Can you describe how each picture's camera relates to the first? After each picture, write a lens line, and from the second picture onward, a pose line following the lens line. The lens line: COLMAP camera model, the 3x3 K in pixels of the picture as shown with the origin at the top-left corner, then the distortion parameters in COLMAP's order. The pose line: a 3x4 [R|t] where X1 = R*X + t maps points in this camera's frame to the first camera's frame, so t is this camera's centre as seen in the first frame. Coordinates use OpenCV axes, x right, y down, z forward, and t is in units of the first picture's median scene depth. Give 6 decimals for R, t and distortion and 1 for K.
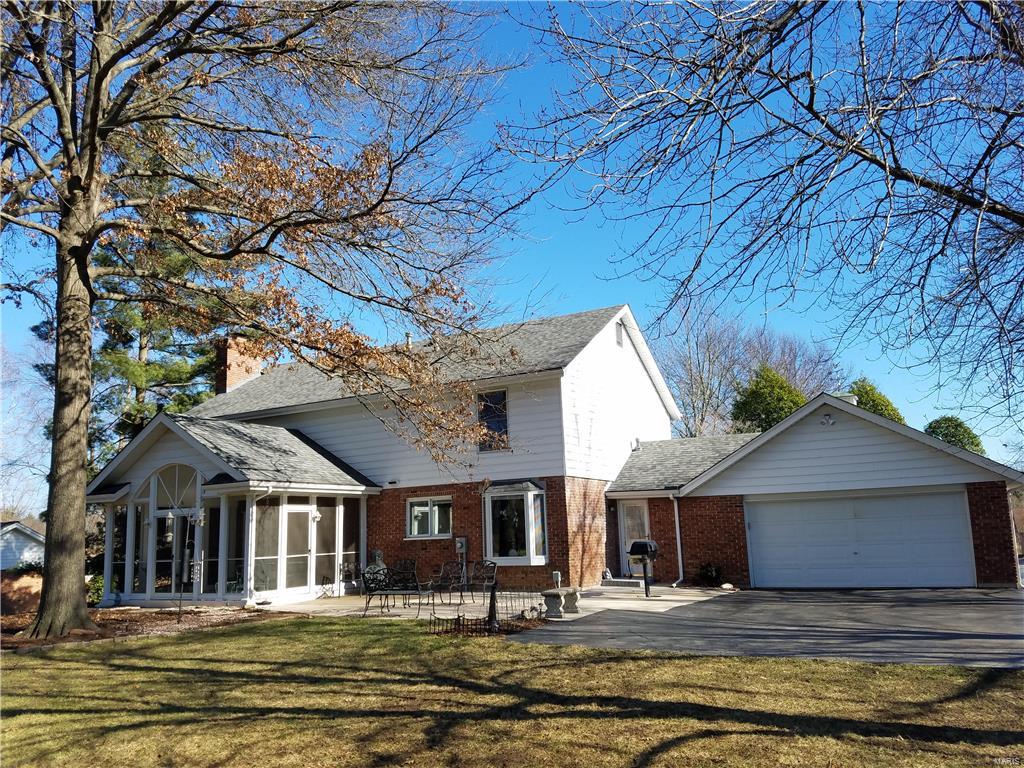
lens RADIAL K [[790.6, 0, 498.6], [0, 790.6, 386.5], [0, 0, 1]] dist [0.229732, -0.382417]
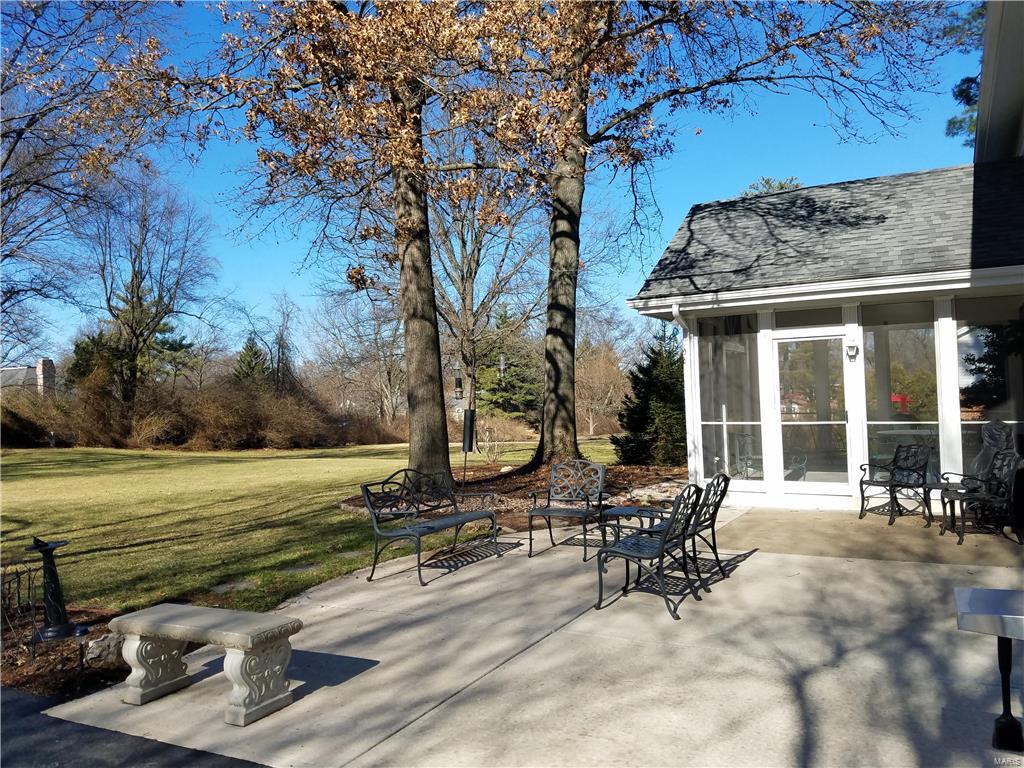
lens RADIAL K [[791.3, 0, 495.0], [0, 791.3, 406.1], [0, 0, 1]] dist [0.173694, -0.251272]
pose [[-0.008108, 0.023639, -0.999688, 0.262659], [0.204779, 0.978573, 0.021479, 0.146284], [0.978775, -0.204541, -0.012775, 0.806199]]
